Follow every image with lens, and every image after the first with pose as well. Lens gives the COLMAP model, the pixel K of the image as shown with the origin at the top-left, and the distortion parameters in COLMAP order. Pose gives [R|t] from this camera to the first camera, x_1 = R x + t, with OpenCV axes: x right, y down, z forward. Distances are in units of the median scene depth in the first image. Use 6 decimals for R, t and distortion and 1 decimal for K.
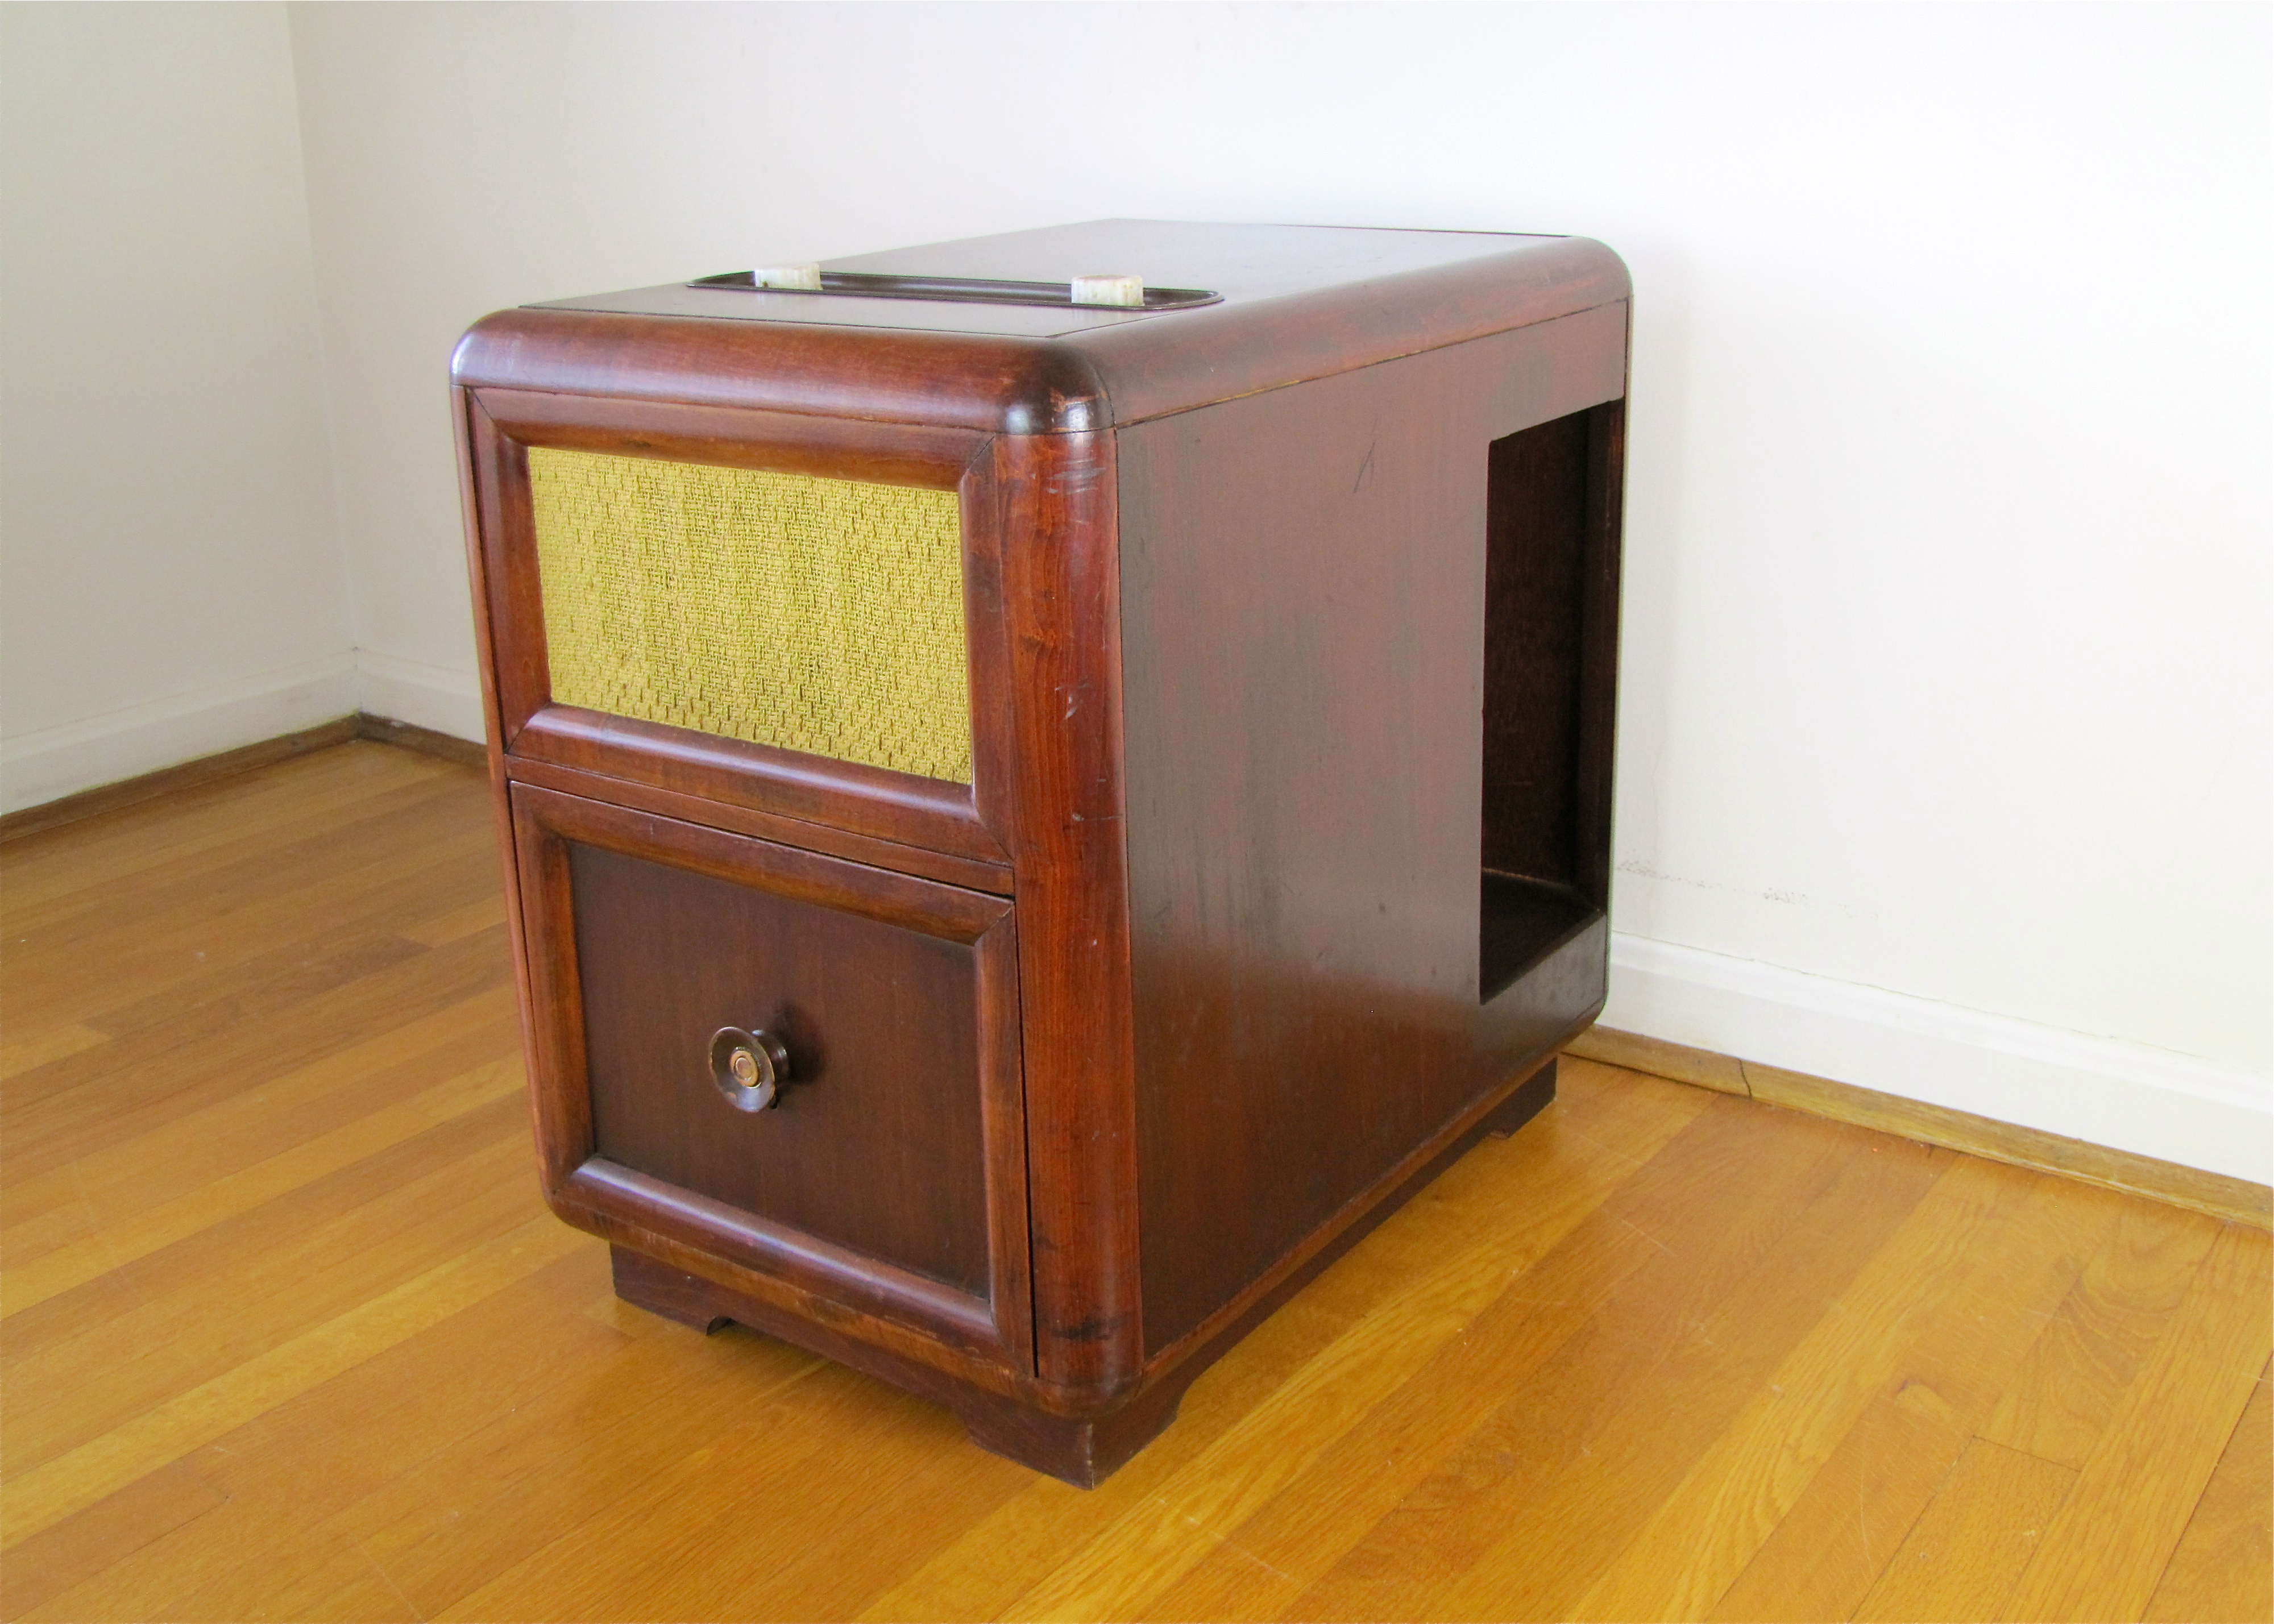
lens RADIAL K [[2260.7, 0, 1157.2], [0, 2260.7, 789.5], [0, 0, 1]] dist [-0.050560, 0.000000]
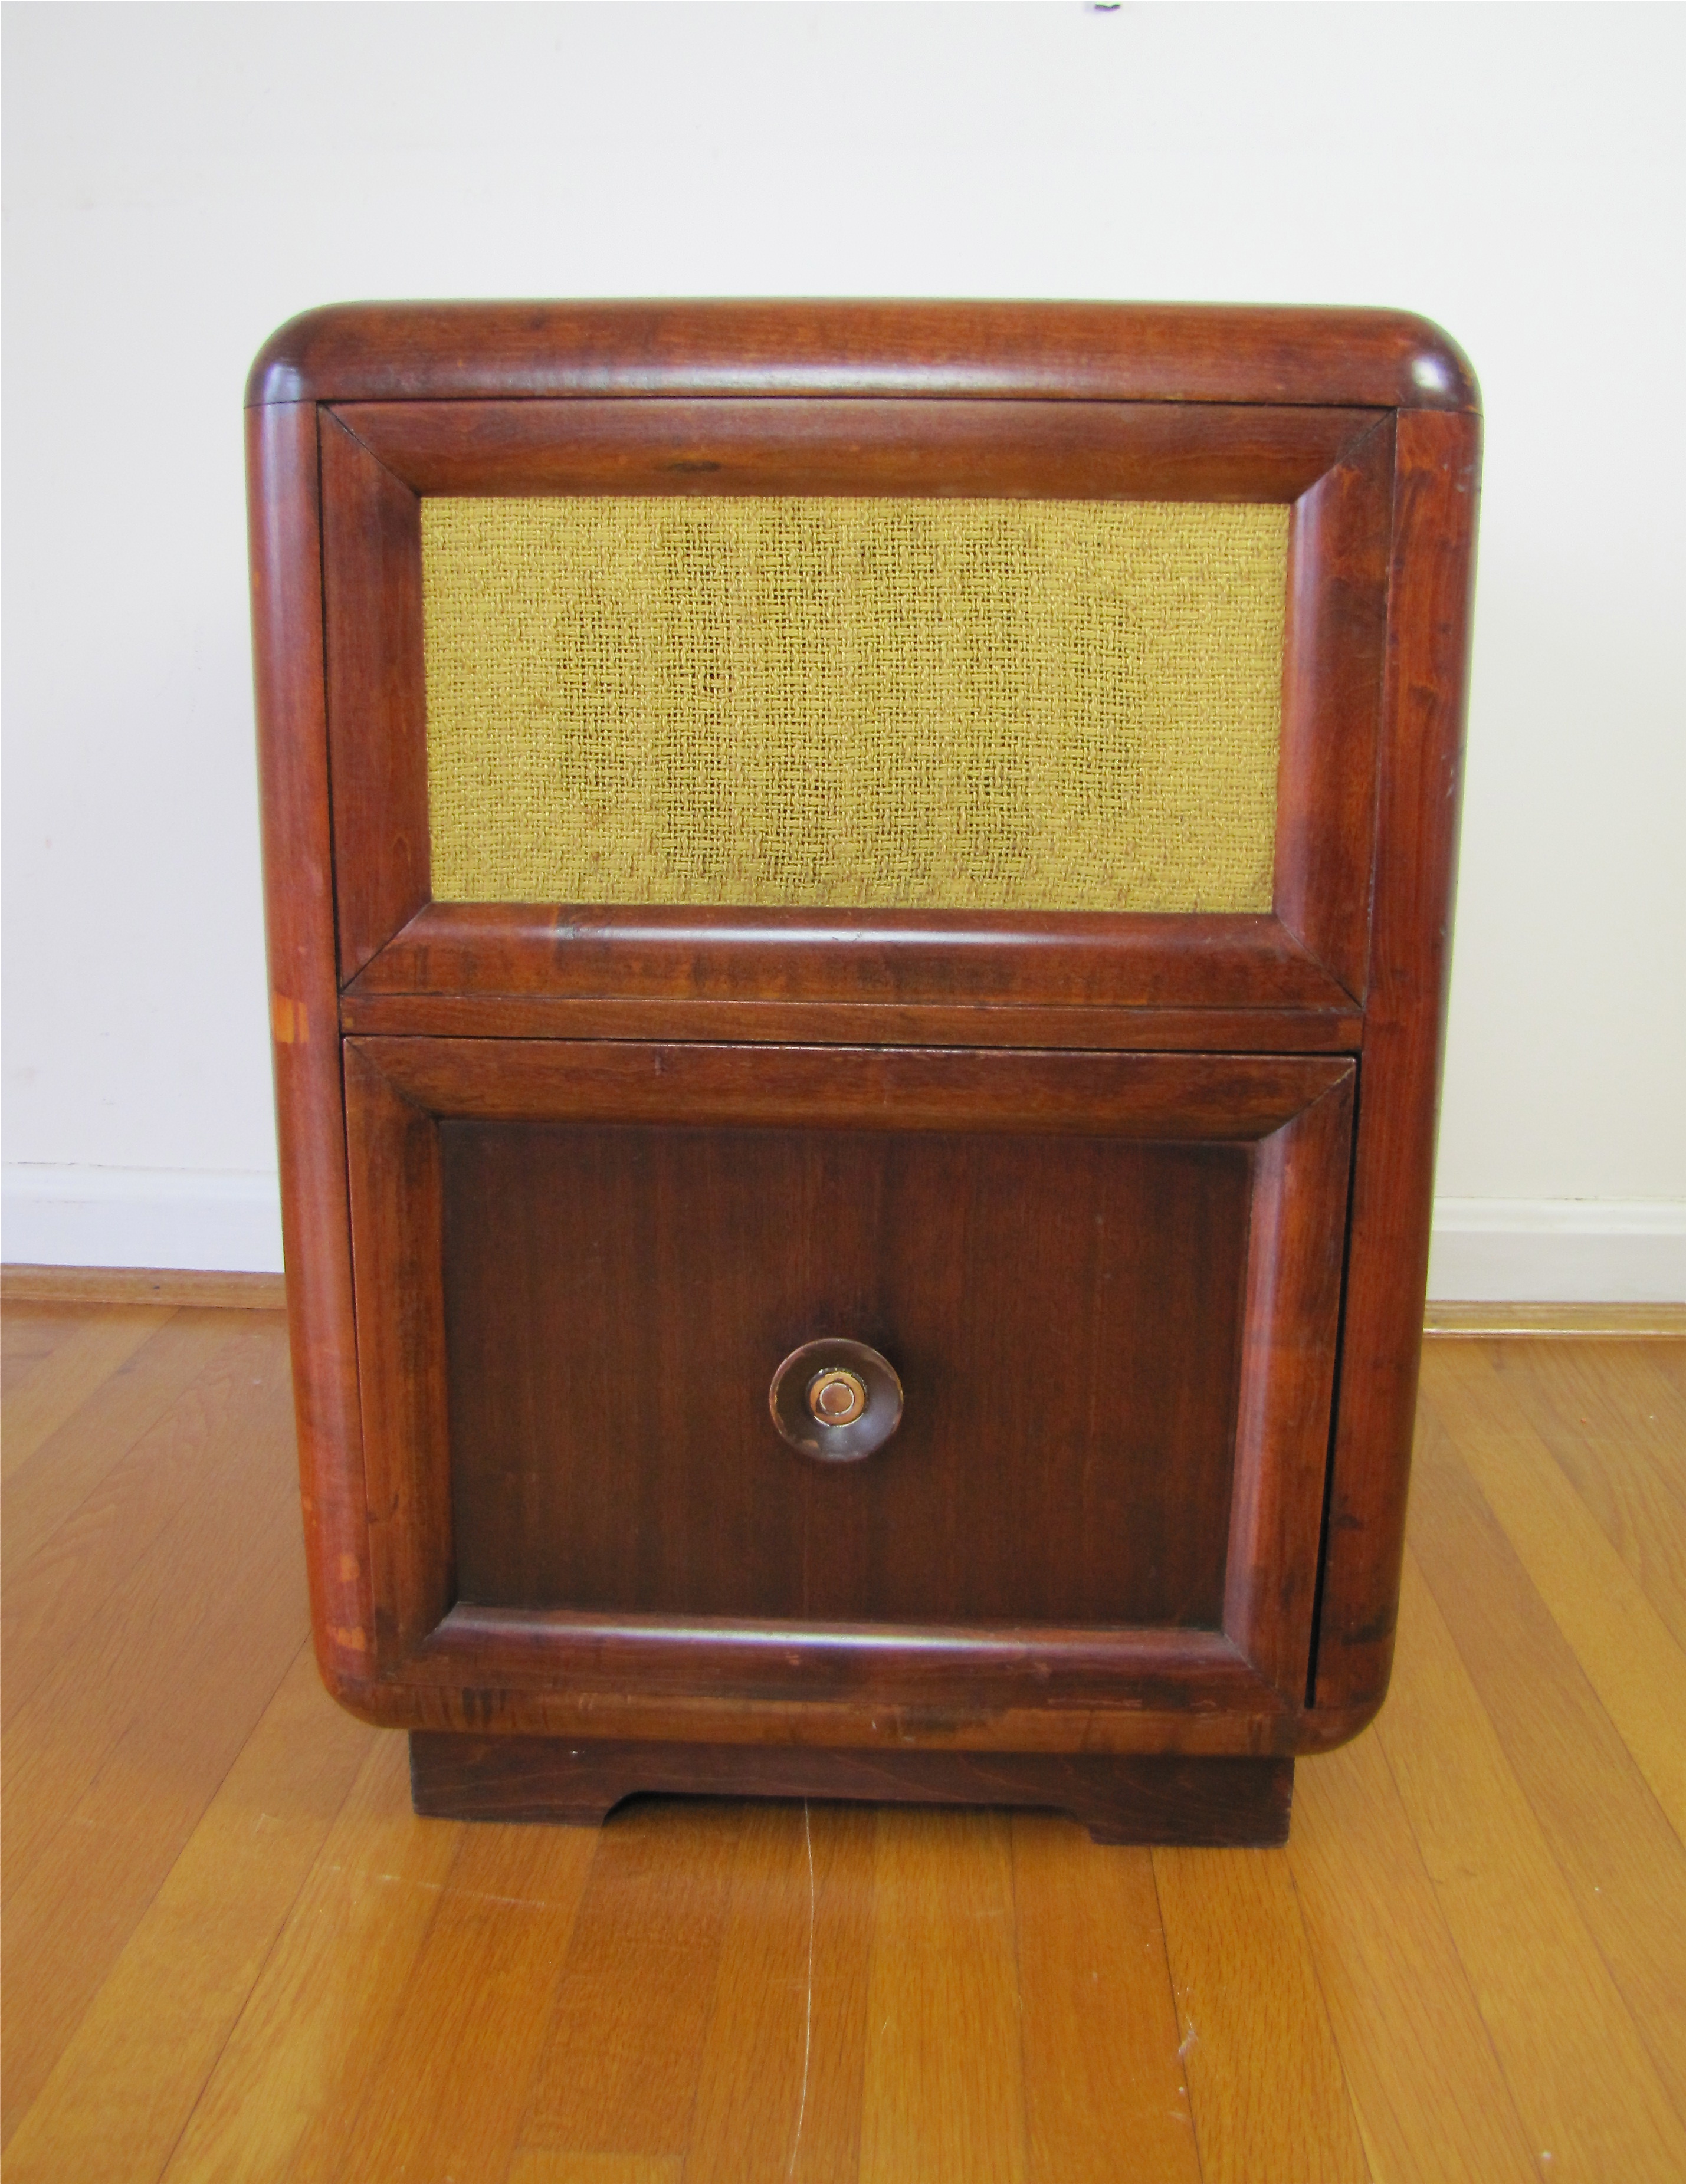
lens RADIAL K [[1979.0, 0, 856.5], [0, 1979.0, 1044.7], [0, 0, 1]] dist [-0.115208, 0.000000]
pose [[0.842165, -0.091775, 0.531352, -0.491007], [0.138442, 0.989179, -0.048572, 0.048071], [-0.521144, 0.114467, 0.845758, 0.483968]]
